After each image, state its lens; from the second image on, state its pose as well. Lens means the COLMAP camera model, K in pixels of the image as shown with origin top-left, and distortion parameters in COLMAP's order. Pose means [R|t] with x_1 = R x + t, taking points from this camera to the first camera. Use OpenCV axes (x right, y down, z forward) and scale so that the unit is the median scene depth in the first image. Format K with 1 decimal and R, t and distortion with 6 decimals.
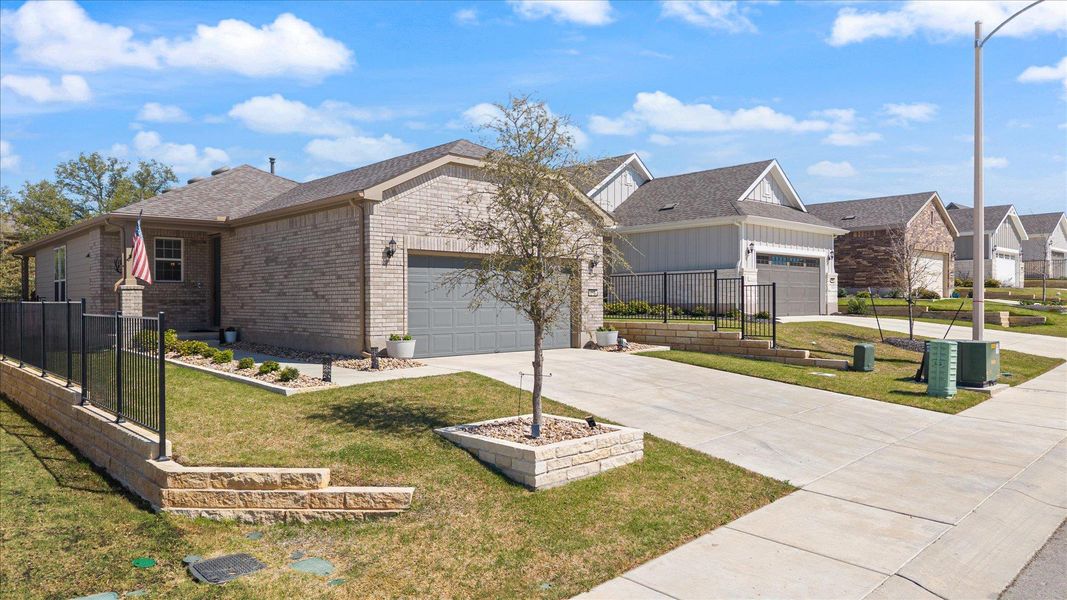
lens RADIAL K [[719.5, 0, 533.5], [0, 719.5, 300.0], [0, 0, 1]] dist [0.002434, 0.000613]
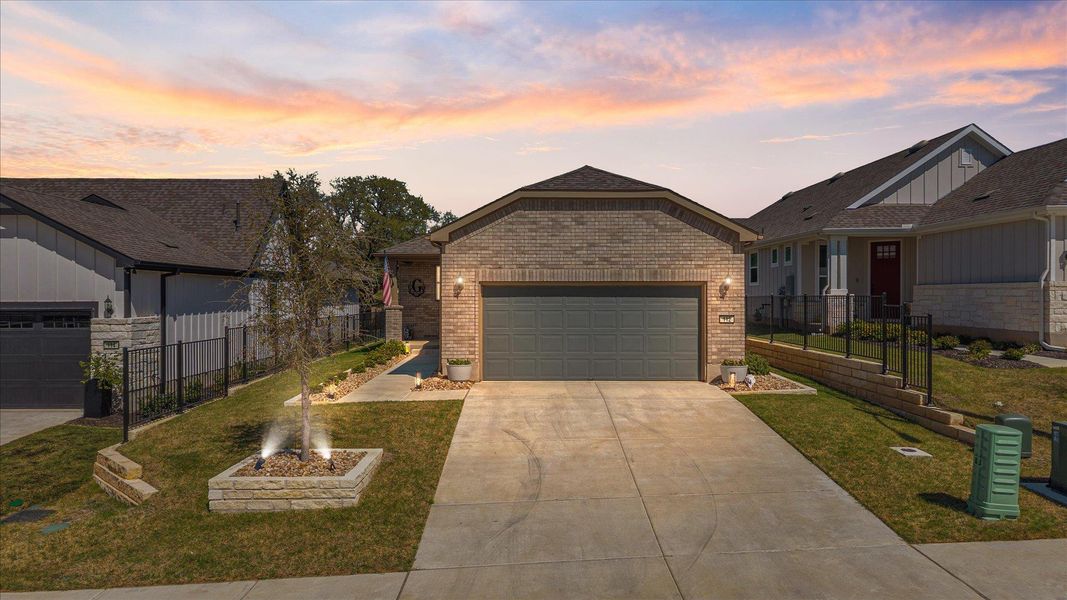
lens RADIAL K [[719.5, 0, 533.5], [0, 719.5, 300.0], [0, 0, 1]] dist [0.002434, 0.000613]
pose [[0.743041, 0.013388, -0.669112, 0.627491], [-0.000602, 0.999813, 0.019337, -0.063535], [0.669246, -0.013965, 0.742910, 0.228750]]
